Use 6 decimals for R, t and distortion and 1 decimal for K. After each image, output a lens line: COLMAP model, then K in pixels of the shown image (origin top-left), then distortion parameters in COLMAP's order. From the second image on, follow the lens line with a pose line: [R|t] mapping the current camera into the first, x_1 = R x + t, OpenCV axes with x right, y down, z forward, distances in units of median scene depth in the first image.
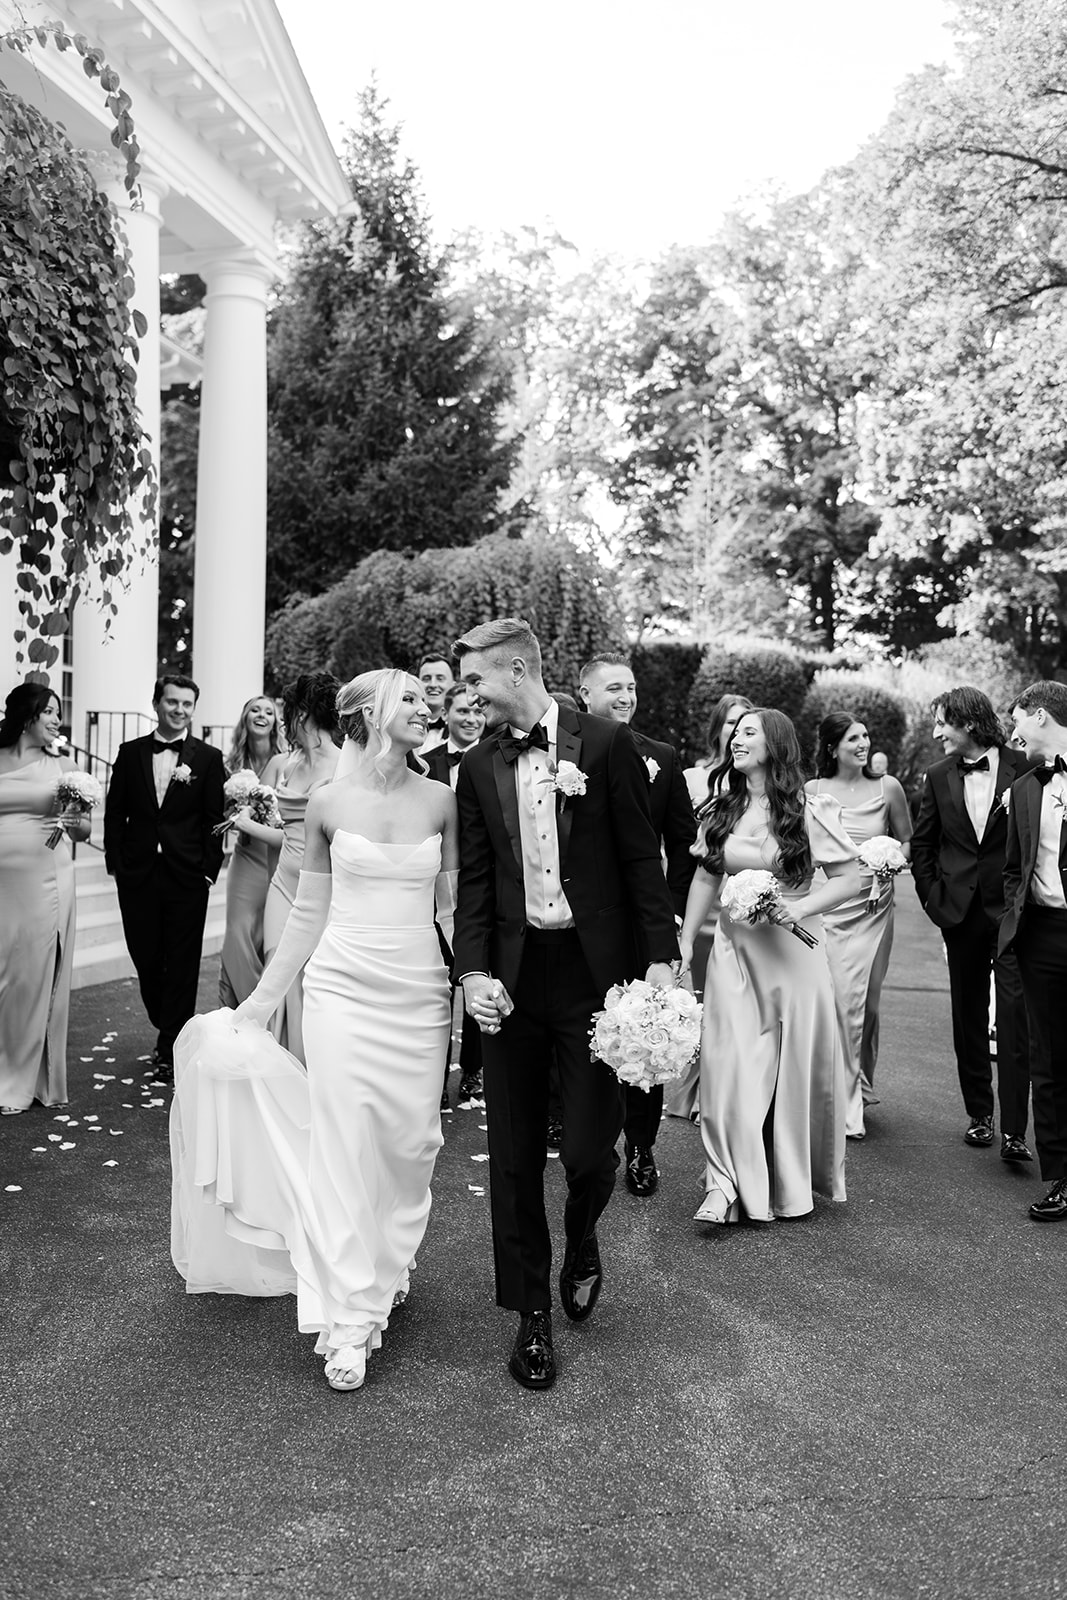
lens RADIAL K [[1577.5, 0, 533.5], [0, 1577.5, 800.0], [0, 0, 1]] dist [-0.001083, 0.016885]
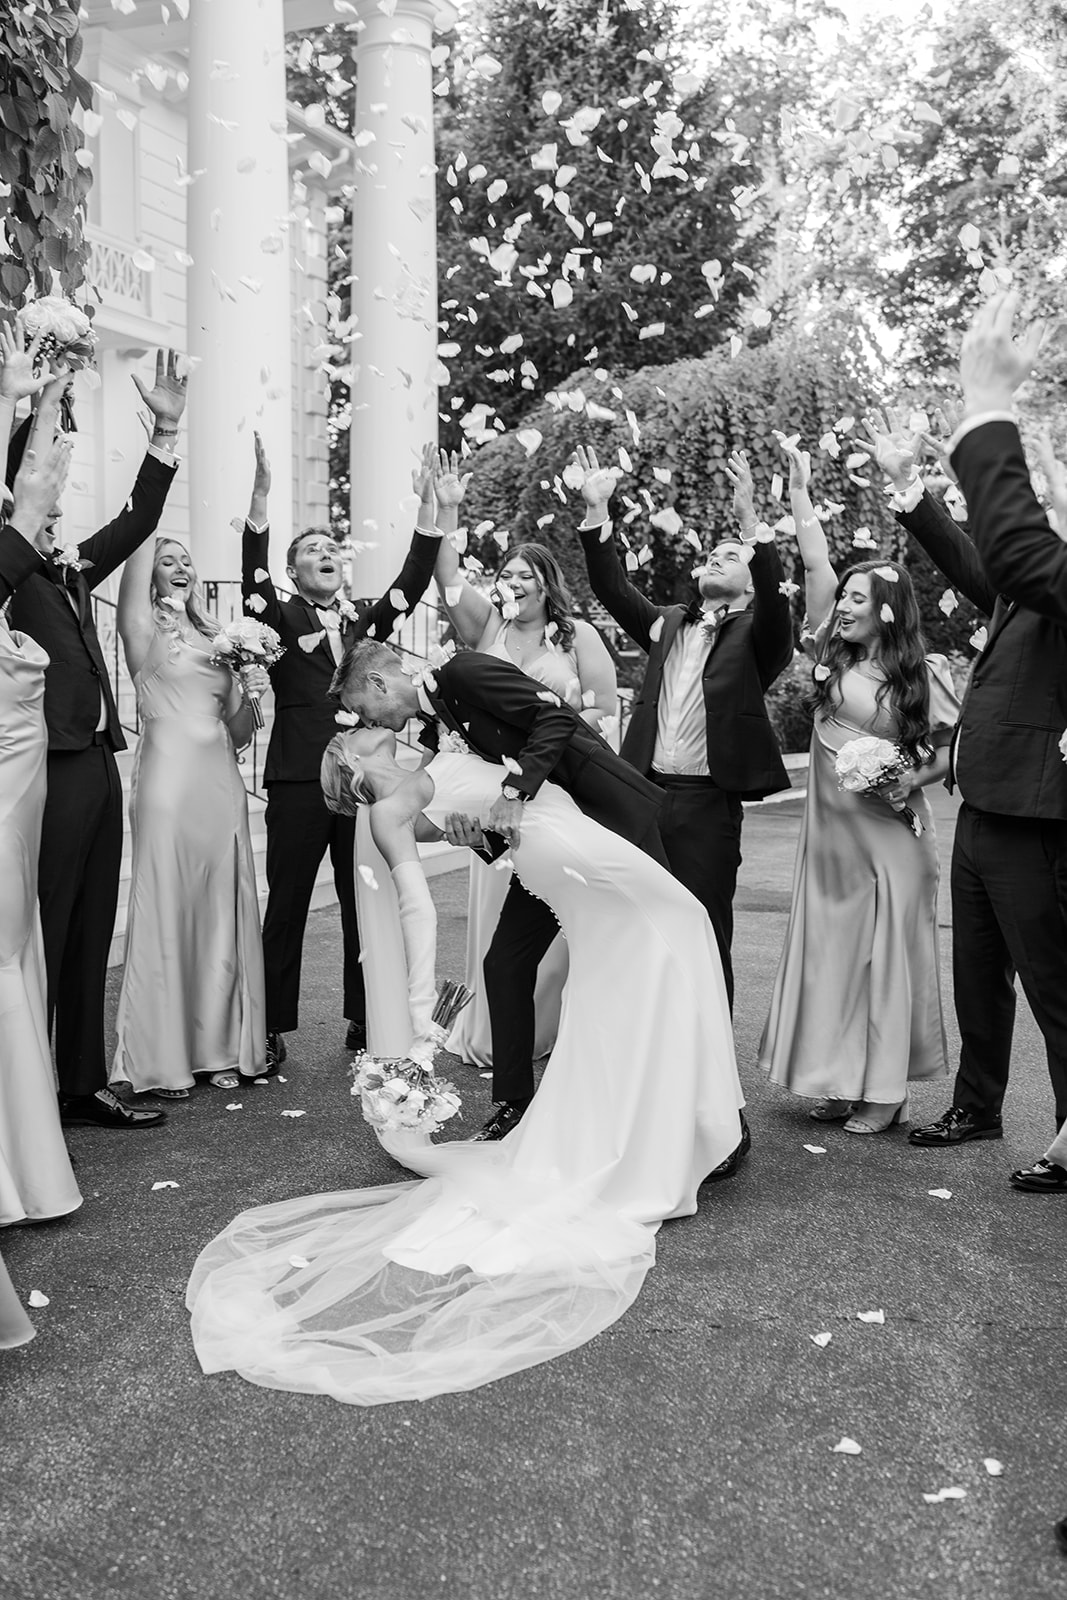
lens RADIAL K [[1577.5, 0, 533.5], [0, 1577.5, 800.0], [0, 0, 1]] dist [-0.001083, 0.016885]
pose [[0.985498, -0.004020, -0.169638, 0.009033], [0.016799, 0.997119, 0.073966, -0.002369], [0.168852, -0.075743, 0.982727, 0.171359]]
